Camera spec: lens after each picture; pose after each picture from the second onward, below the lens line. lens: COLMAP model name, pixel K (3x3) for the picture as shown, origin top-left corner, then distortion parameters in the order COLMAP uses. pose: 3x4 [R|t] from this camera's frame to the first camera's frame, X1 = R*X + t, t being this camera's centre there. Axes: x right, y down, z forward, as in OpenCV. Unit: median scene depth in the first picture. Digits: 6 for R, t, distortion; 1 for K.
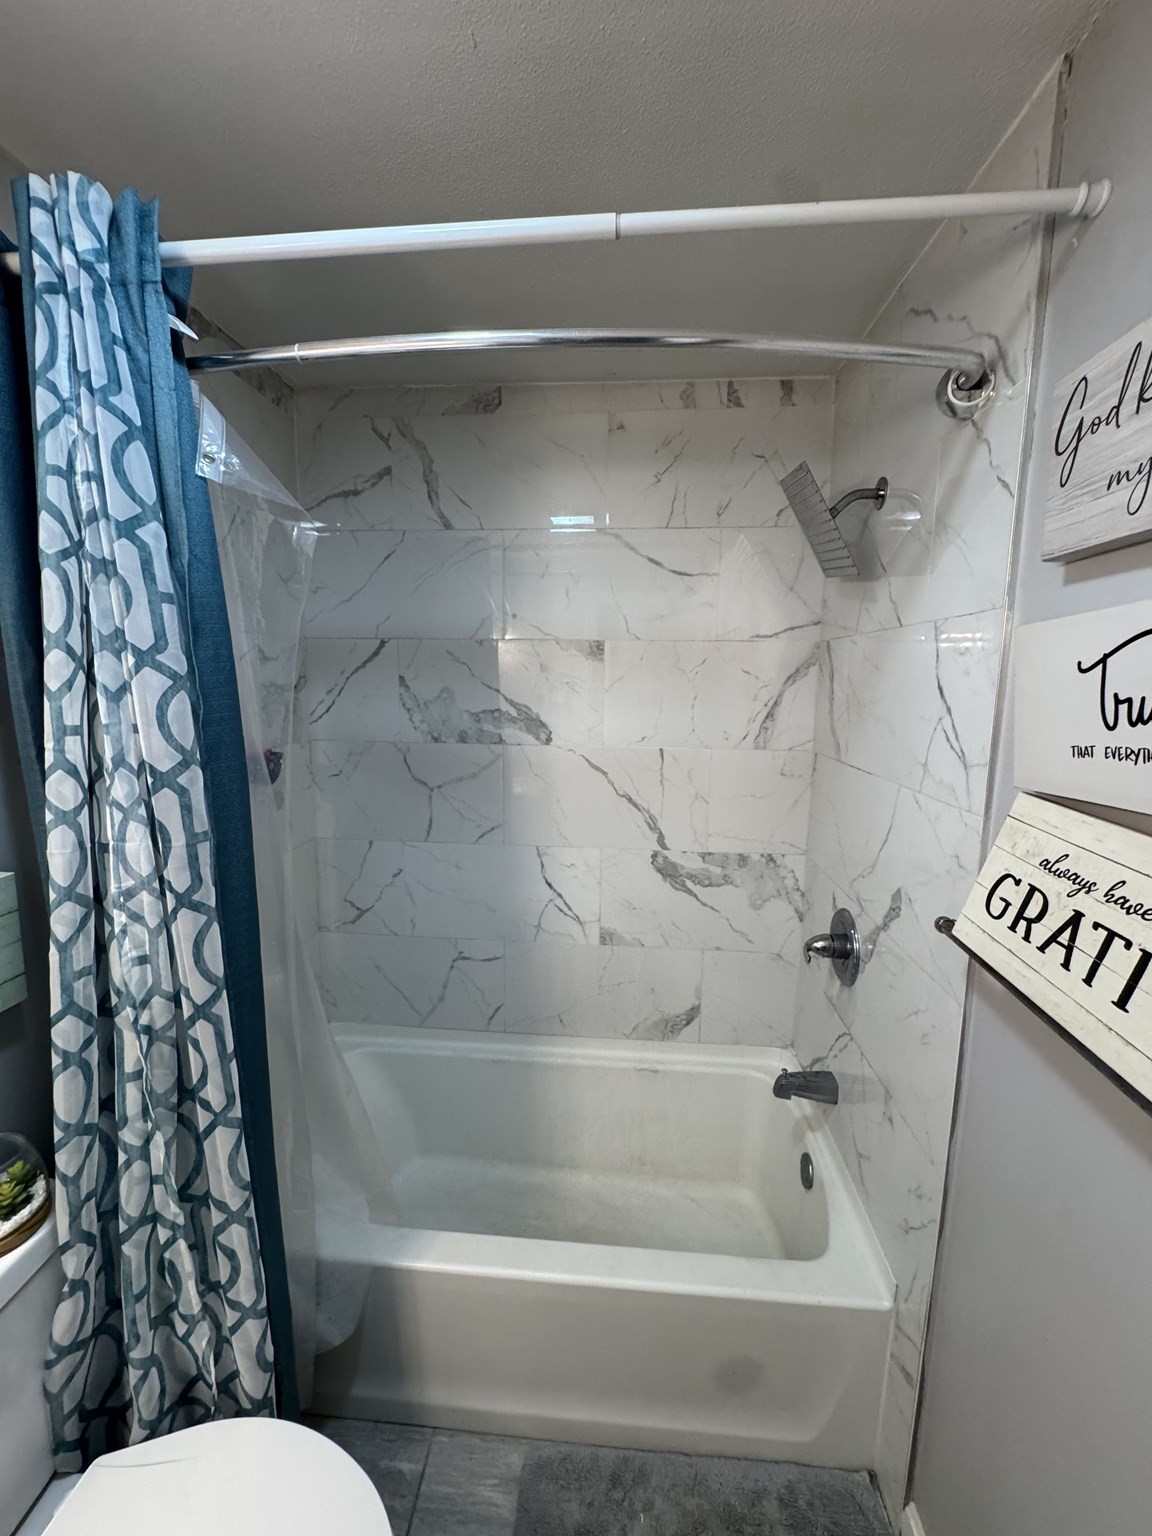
lens RADIAL K [[616.8, 0, 580.3], [0, 616.8, 770.8], [0, 0, 1]] dist [-0.005328, 0.001291]
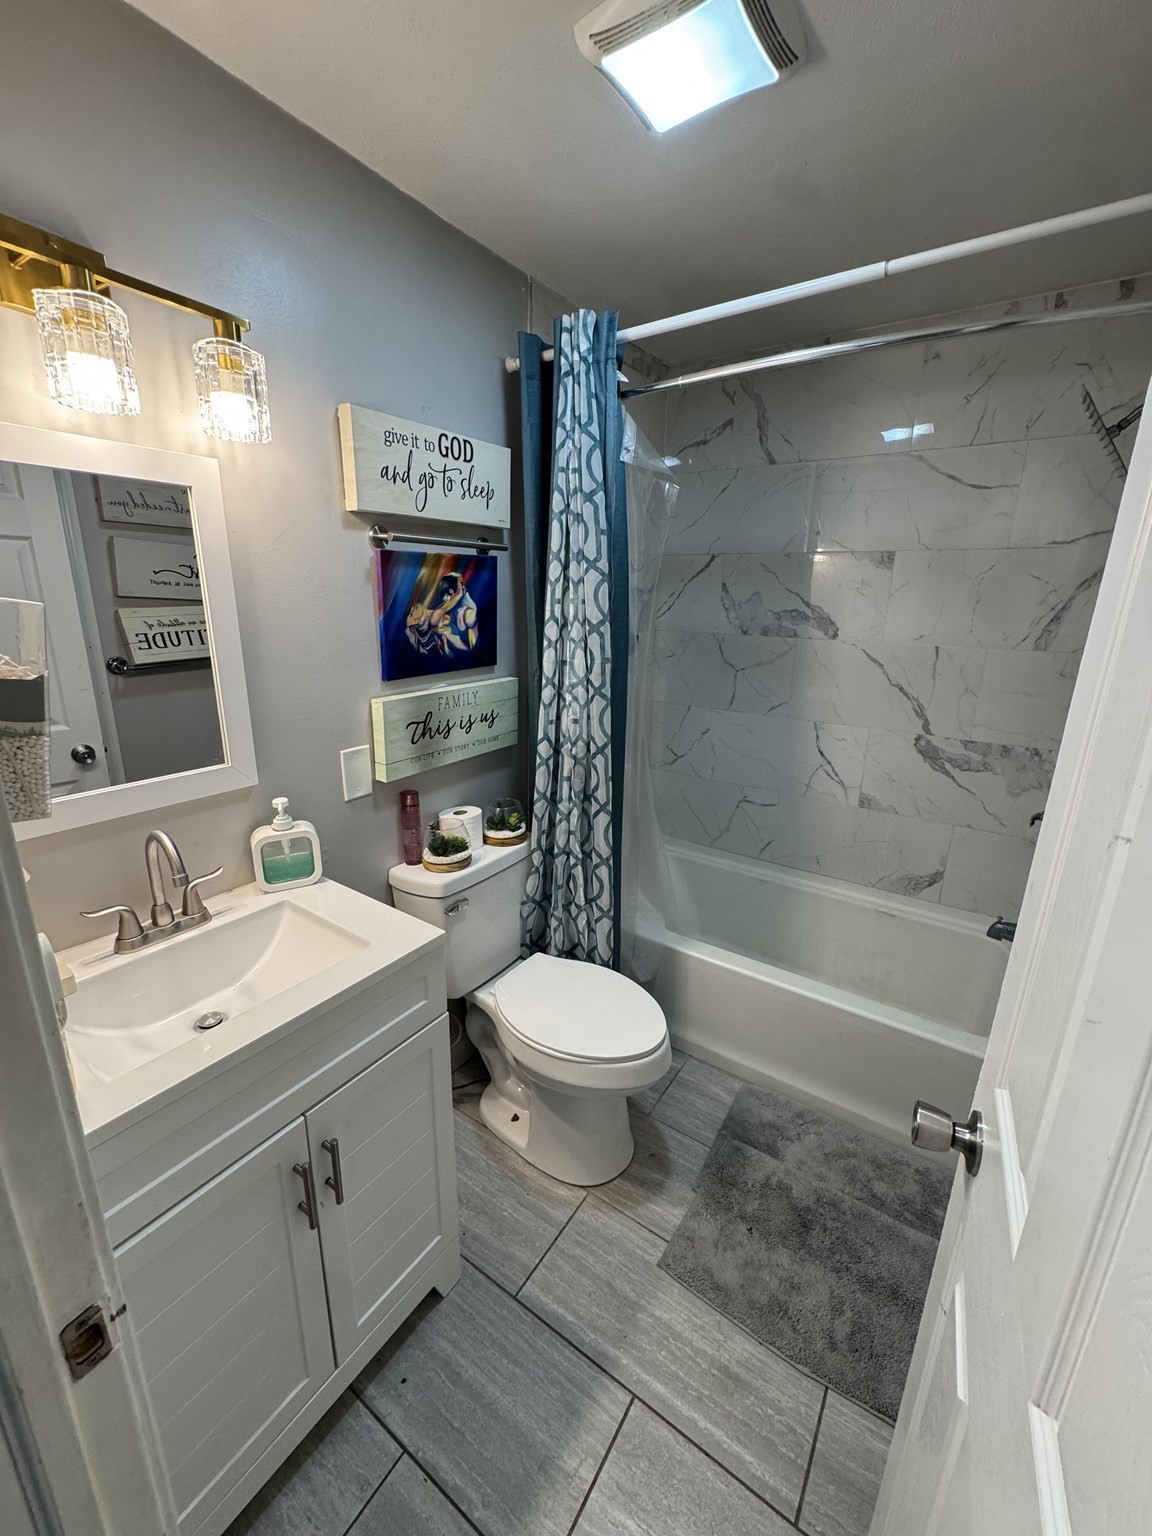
lens RADIAL K [[616.8, 0, 582.3], [0, 616.8, 764.0], [0, 0, 1]] dist [-0.005328, 0.001291]
pose [[0.872784, 0.133688, -0.469441, 0.246937], [-0.080683, 0.988044, 0.131371, 0.170788], [0.481391, -0.076782, 0.873136, -0.699955]]
